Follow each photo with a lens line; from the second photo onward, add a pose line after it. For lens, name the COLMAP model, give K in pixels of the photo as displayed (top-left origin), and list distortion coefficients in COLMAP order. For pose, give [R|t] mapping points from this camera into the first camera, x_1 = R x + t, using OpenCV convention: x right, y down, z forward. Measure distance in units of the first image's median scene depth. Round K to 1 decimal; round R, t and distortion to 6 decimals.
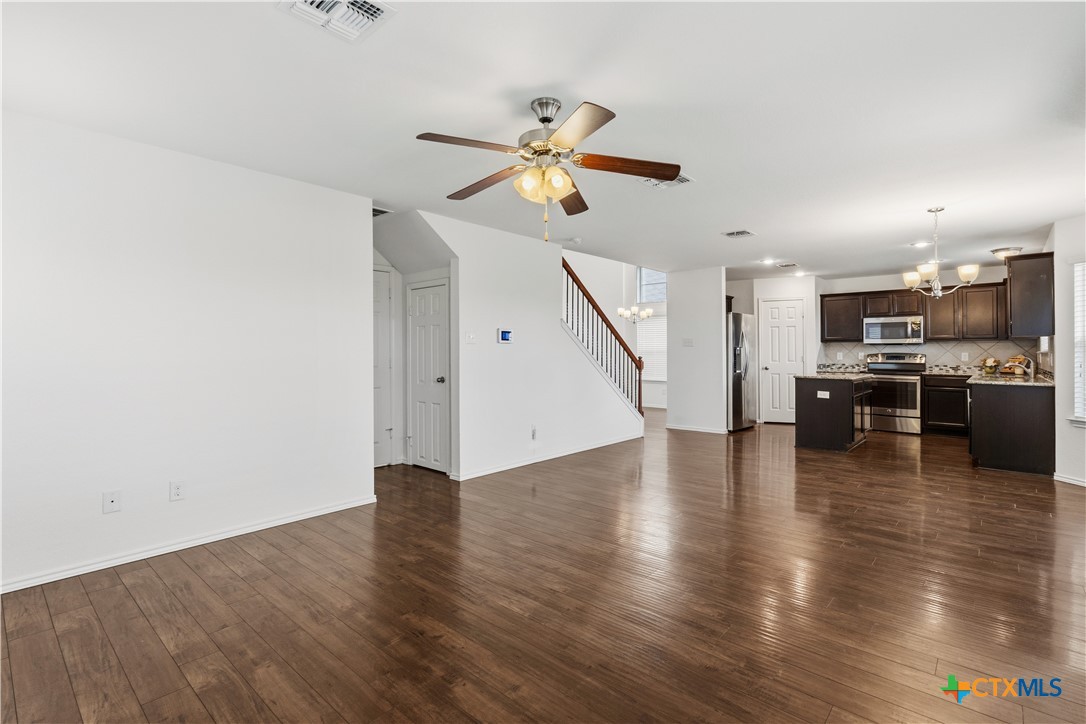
lens RADIAL K [[508.6, 0, 540.7], [0, 508.6, 345.6], [0, 0, 1]] dist [0.006968, -0.001546]
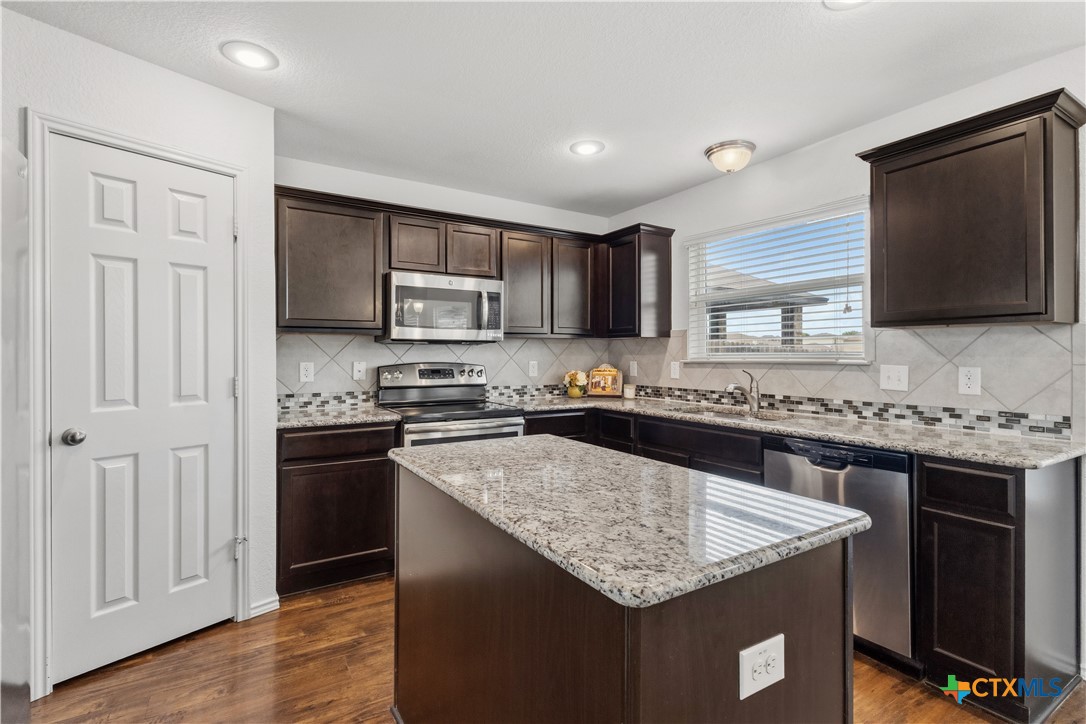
lens RADIAL K [[508.6, 0, 544.8], [0, 508.6, 353.5], [0, 0, 1]] dist [0.006968, -0.001546]
pose [[0.277175, 0.002322, 0.960817, 0.320516], [-0.012897, 0.999916, 0.001304, 0.005184], [-0.960733, -0.012753, 0.277182, 0.829350]]
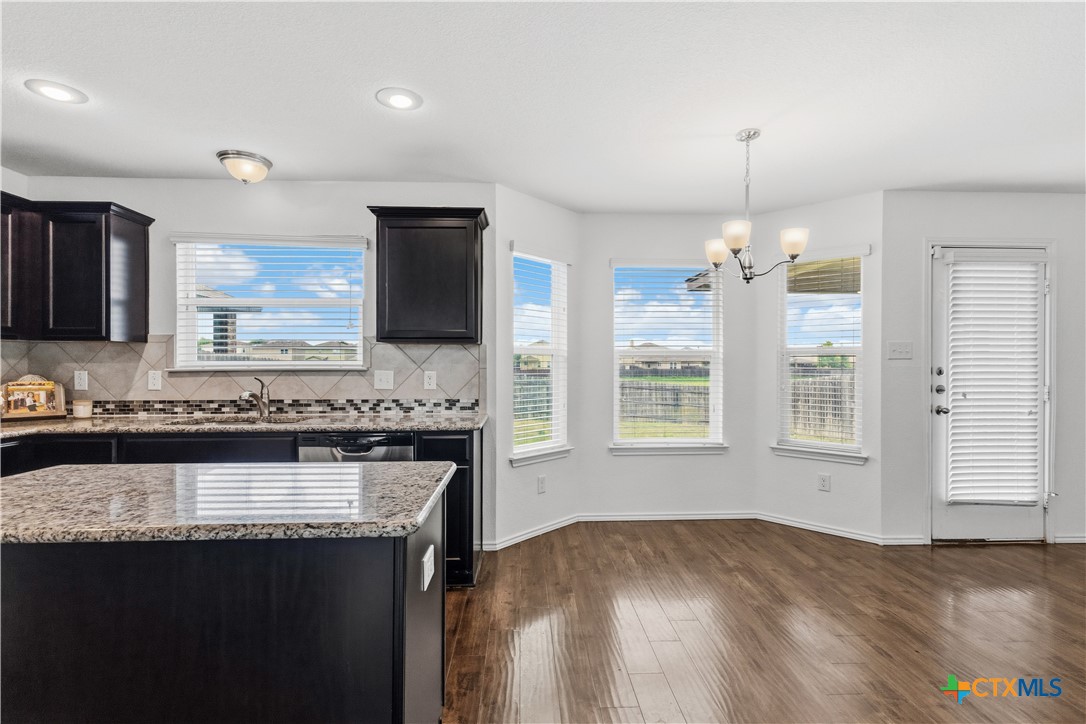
lens RADIAL K [[508.6, 0, 546.4], [0, 508.6, 362.0], [0, 0, 1]] dist [0.006968, -0.001546]
pose [[-0.700711, -0.000896, 0.713445, 0.290090], [-0.010280, 0.999908, -0.008841, 0.005420], [-0.713371, -0.013530, -0.700656, 0.910344]]
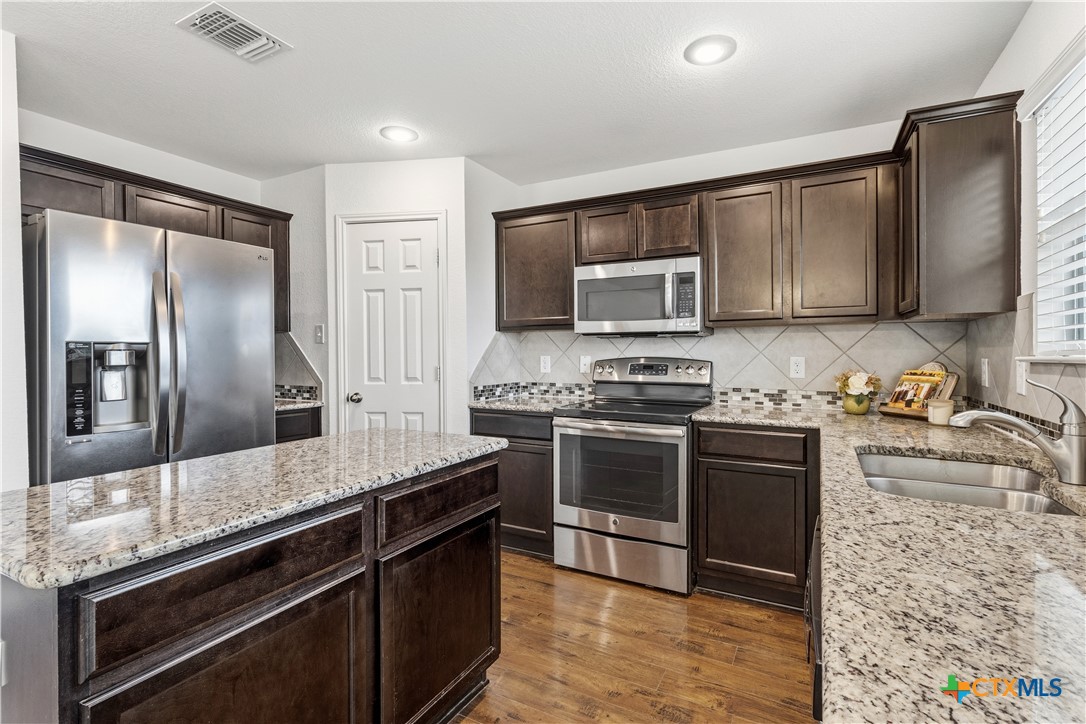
lens RADIAL K [[508.6, 0, 557.5], [0, 508.6, 347.5], [0, 0, 1]] dist [0.006968, -0.001546]
pose [[0.970131, -0.002212, 0.242571, 0.556279], [0.000924, 0.999985, 0.005422, 0.004866], [-0.242580, -0.005036, 0.970118, 0.664754]]
